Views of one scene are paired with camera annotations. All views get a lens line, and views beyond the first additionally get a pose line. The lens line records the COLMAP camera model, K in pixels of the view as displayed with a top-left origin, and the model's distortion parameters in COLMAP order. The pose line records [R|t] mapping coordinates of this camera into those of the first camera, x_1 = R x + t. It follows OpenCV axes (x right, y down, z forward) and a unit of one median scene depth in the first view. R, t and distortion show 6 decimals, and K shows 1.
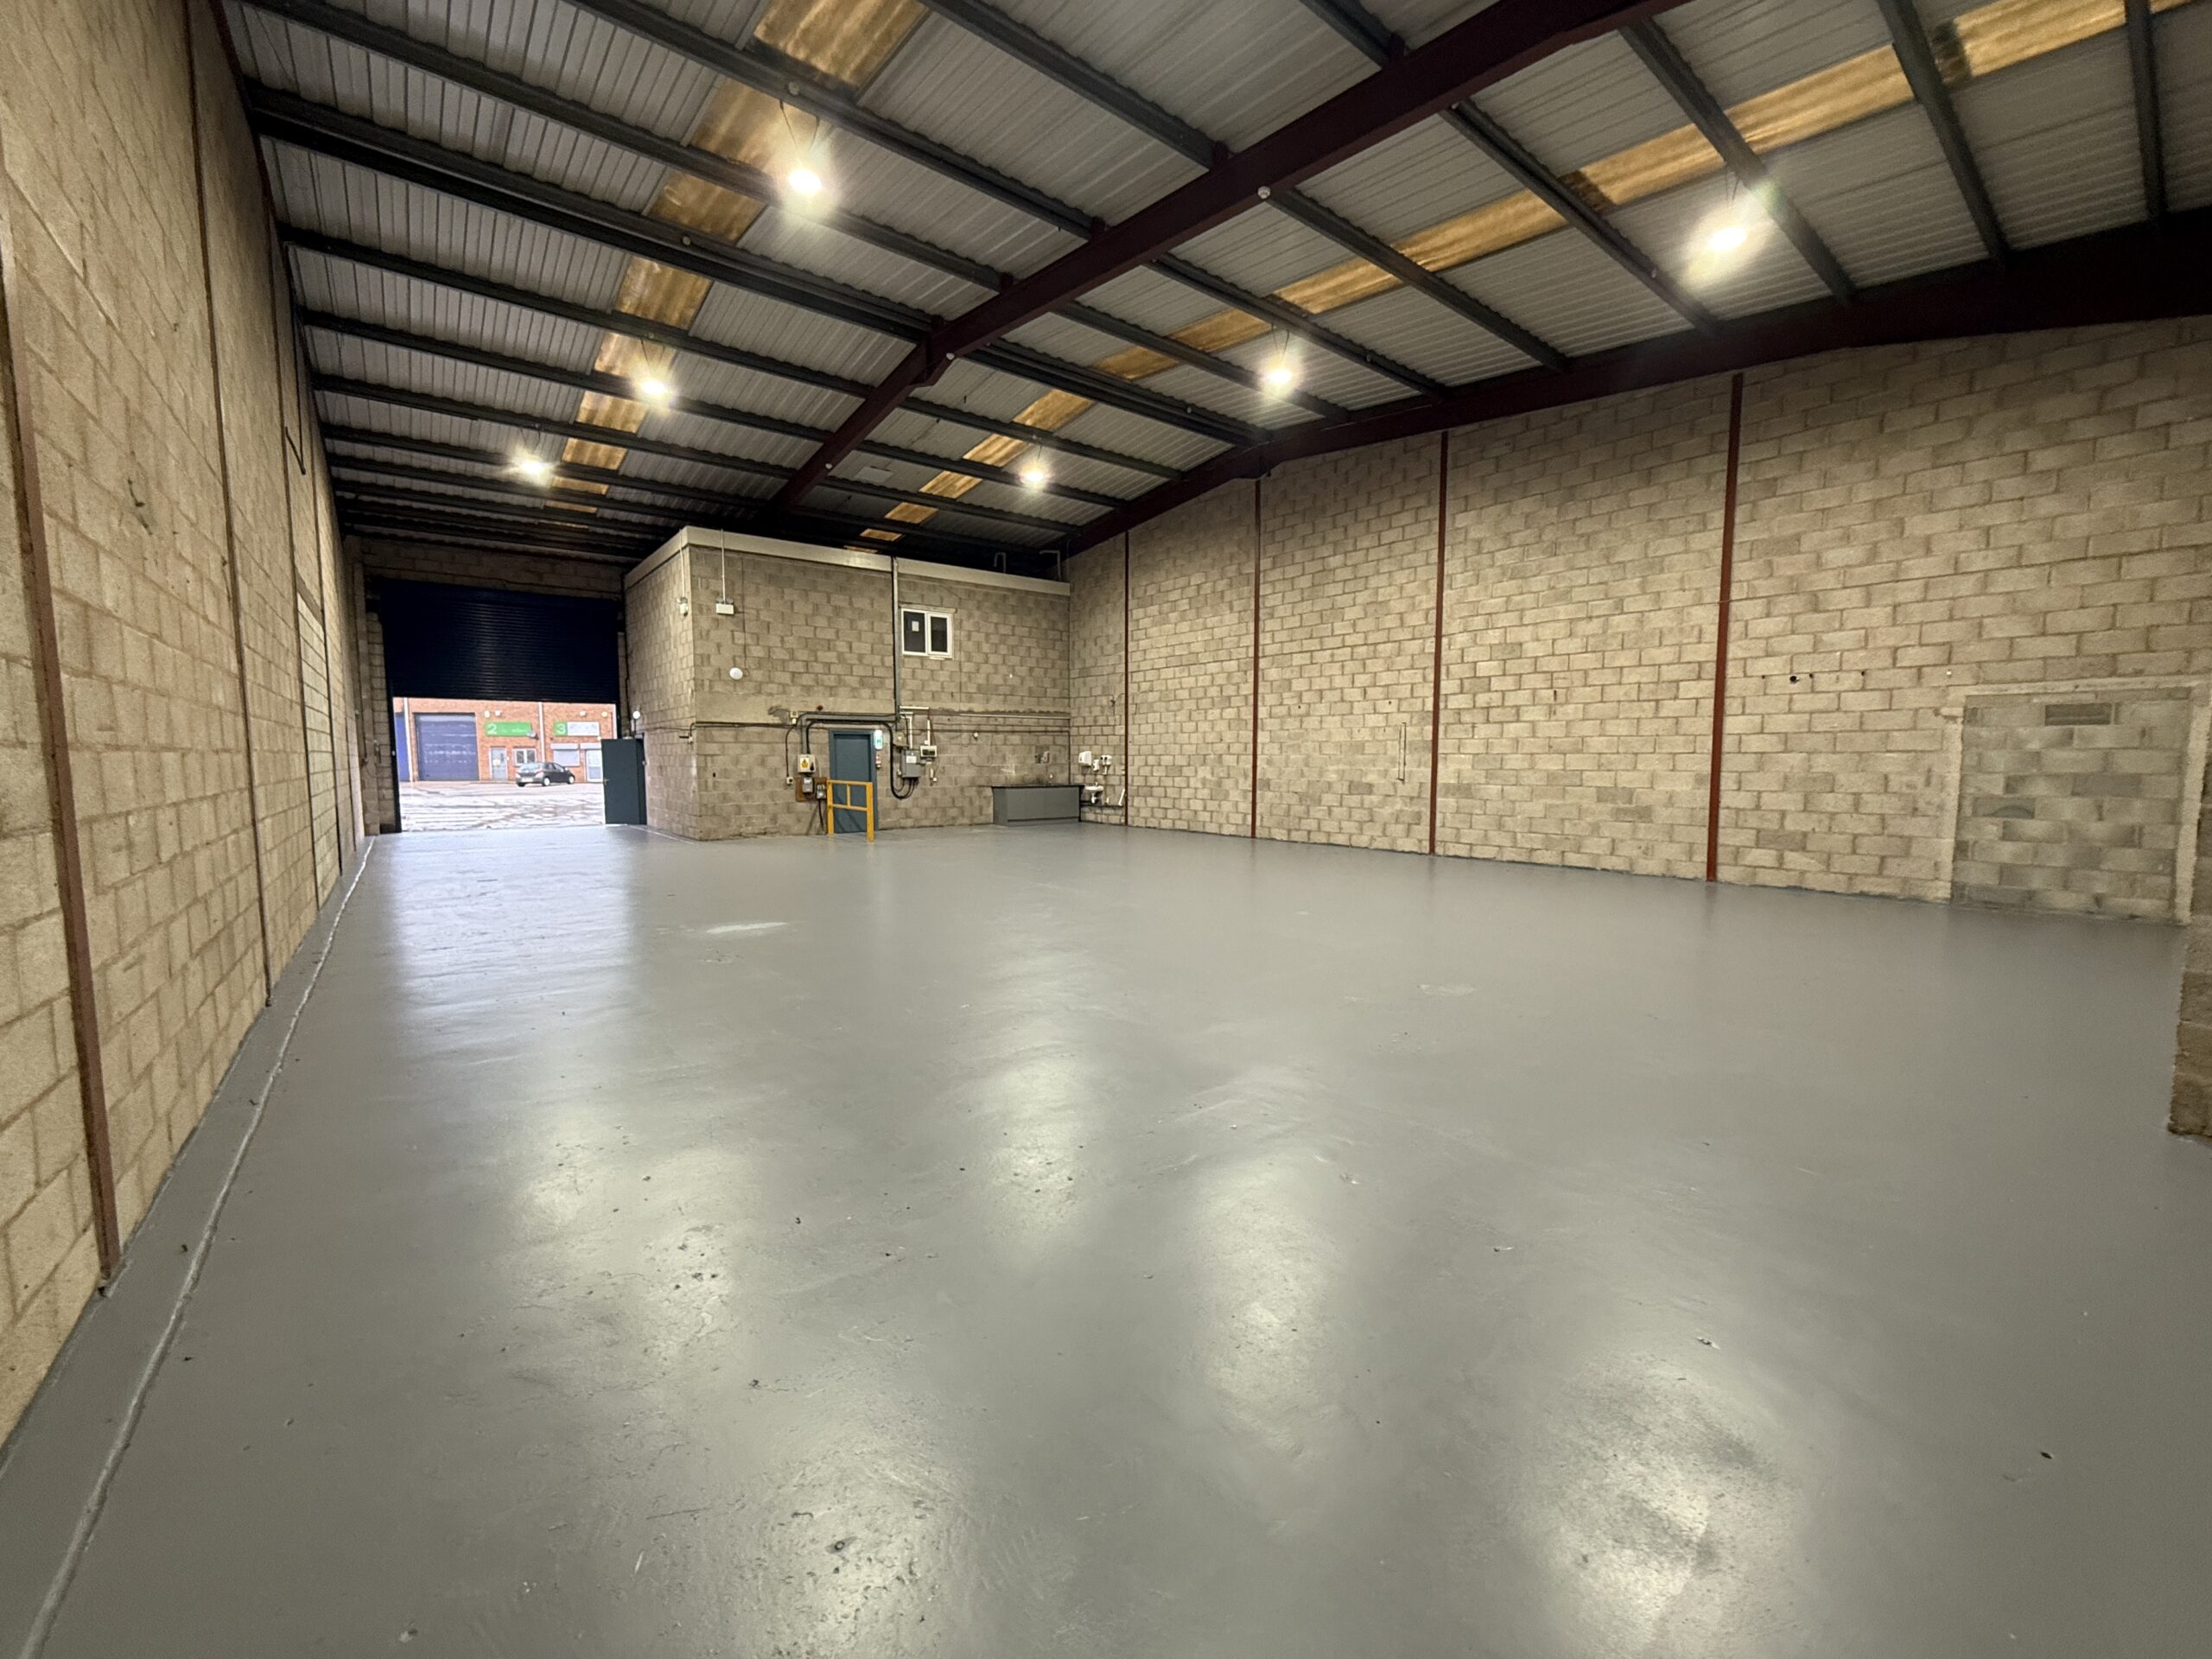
lens RADIAL K [[878.4, 0, 1103.1], [0, 878.4, 828.4], [0, 0, 1]] dist [-0.000477, 0.000388]
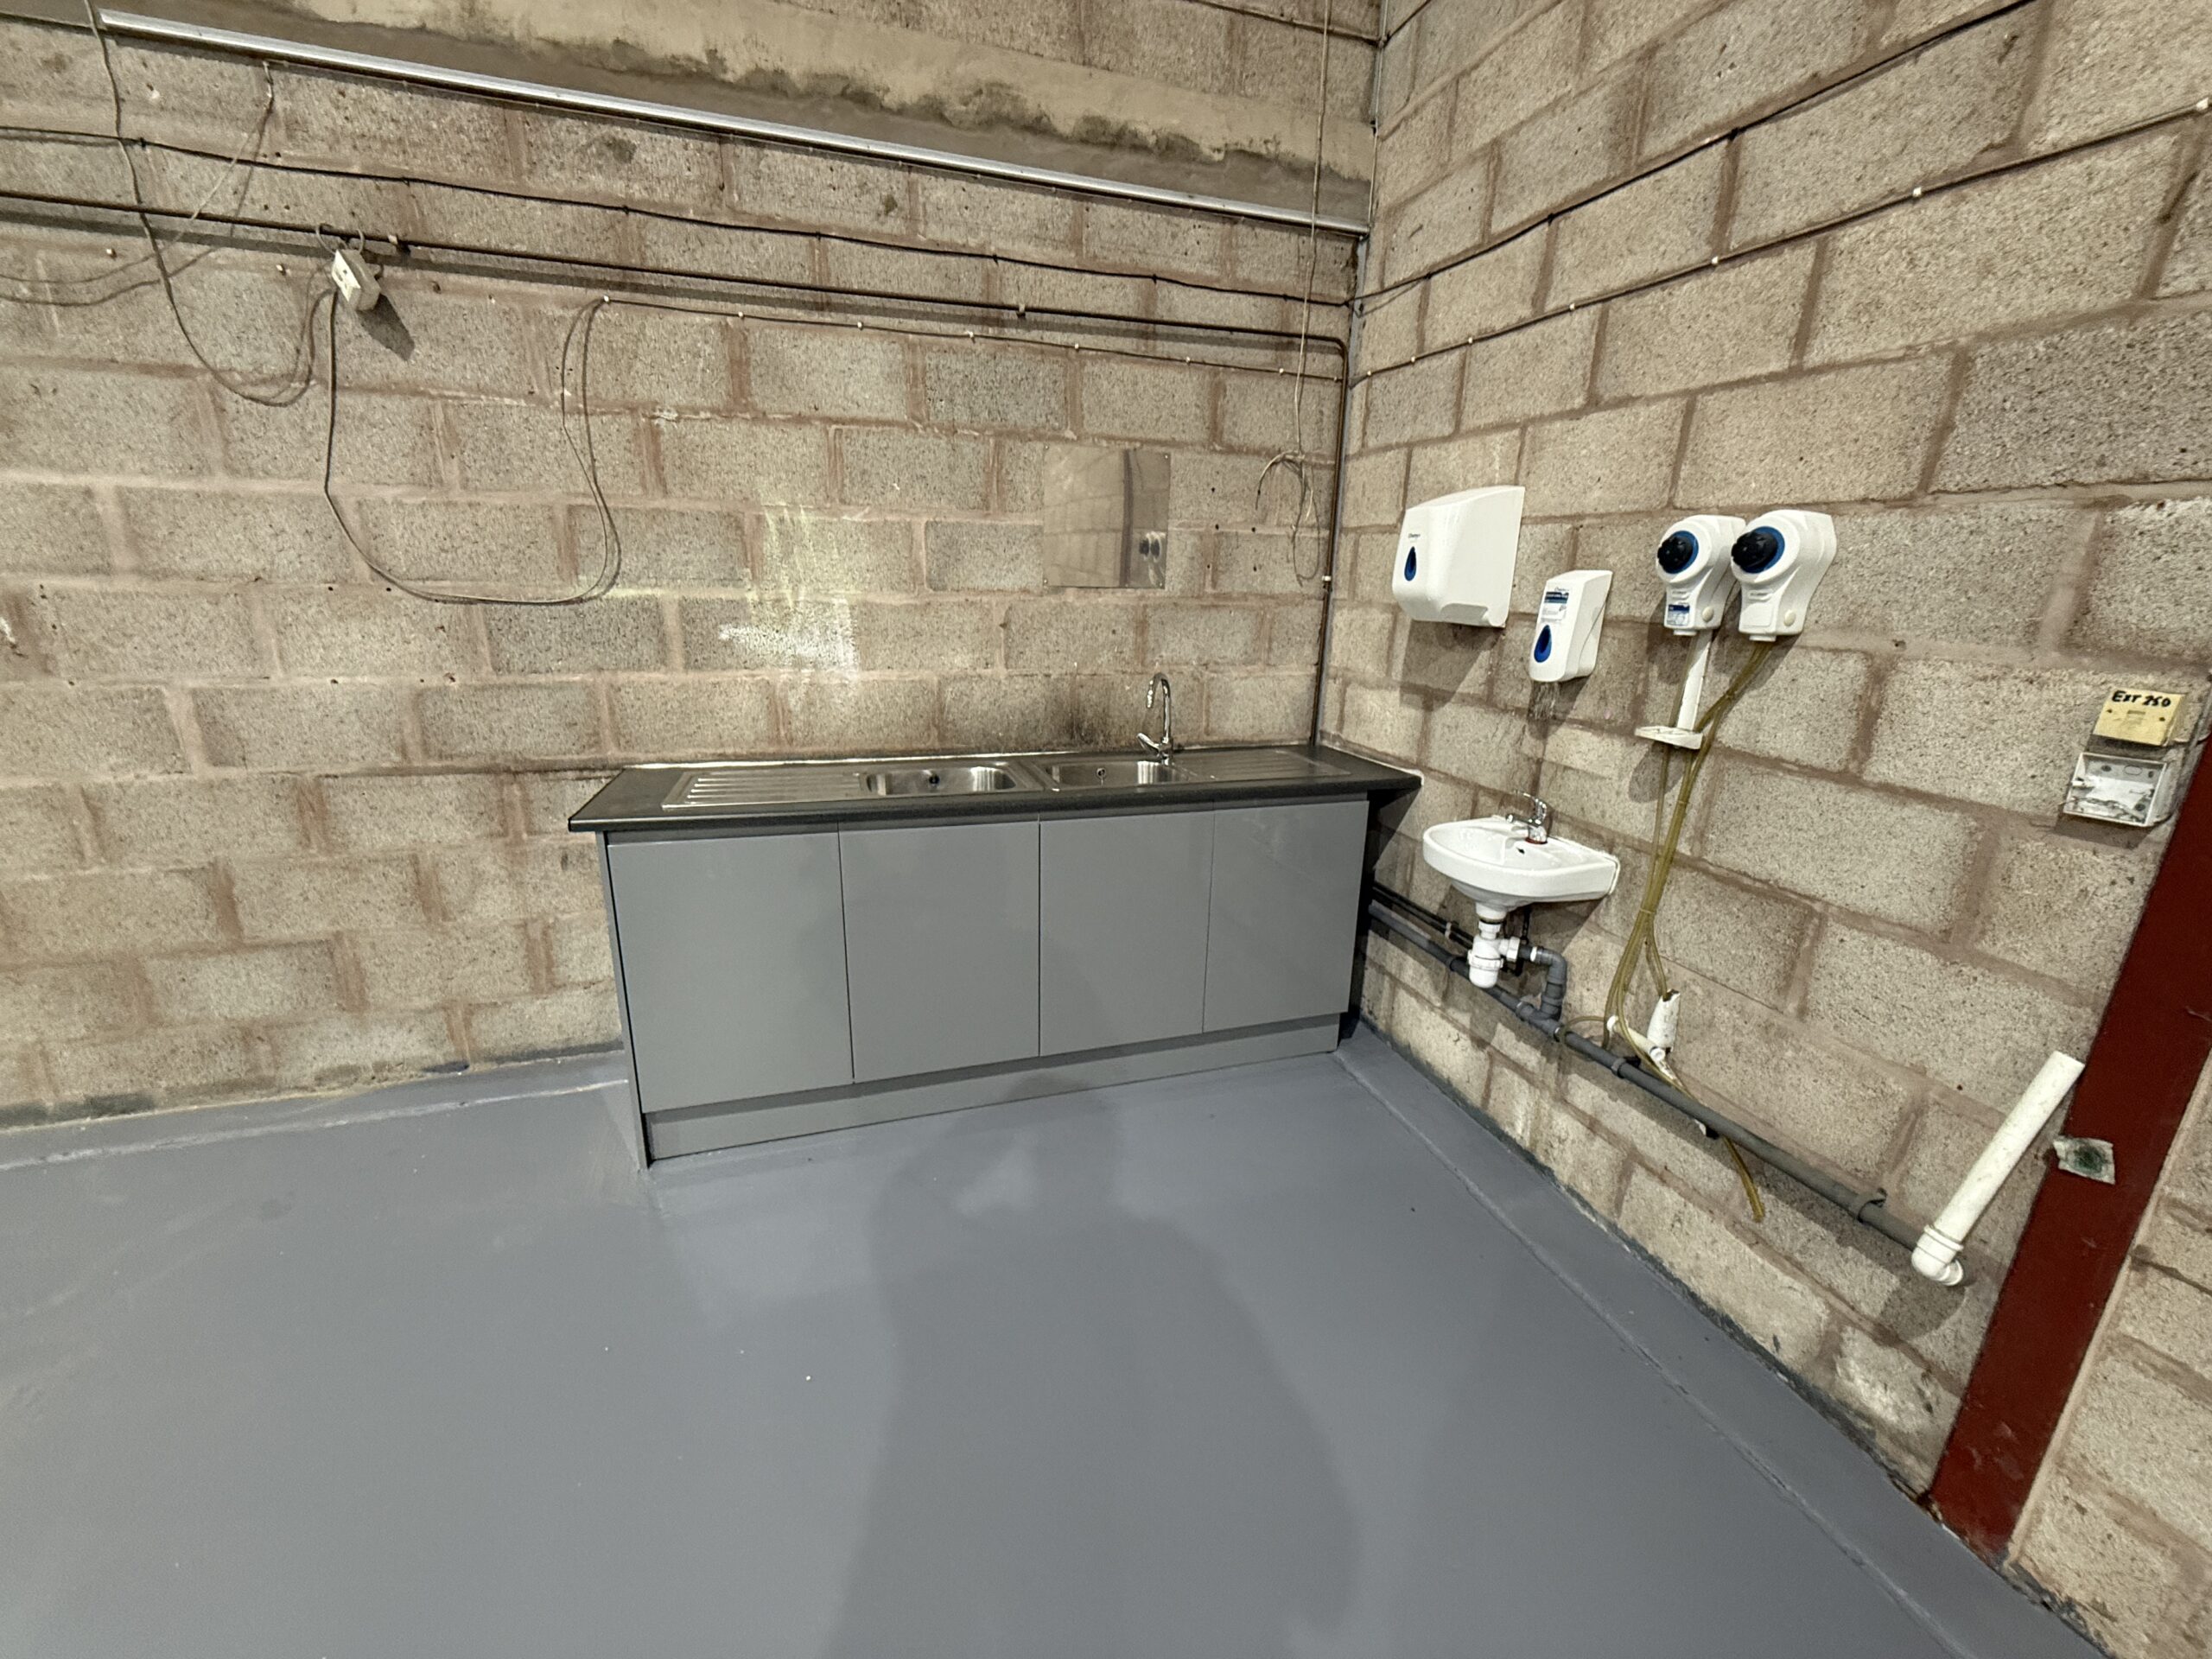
lens RADIAL K [[878.4, 0, 1103.8], [0, 878.4, 827.5], [0, 0, 1]] dist [-0.000477, 0.000388]
pose [[0.933911, 0.120071, -0.336740, -0.020862], [-0.053001, 0.978006, 0.201732, -0.067140], [0.353556, -0.170552, 0.919734, 0.889114]]
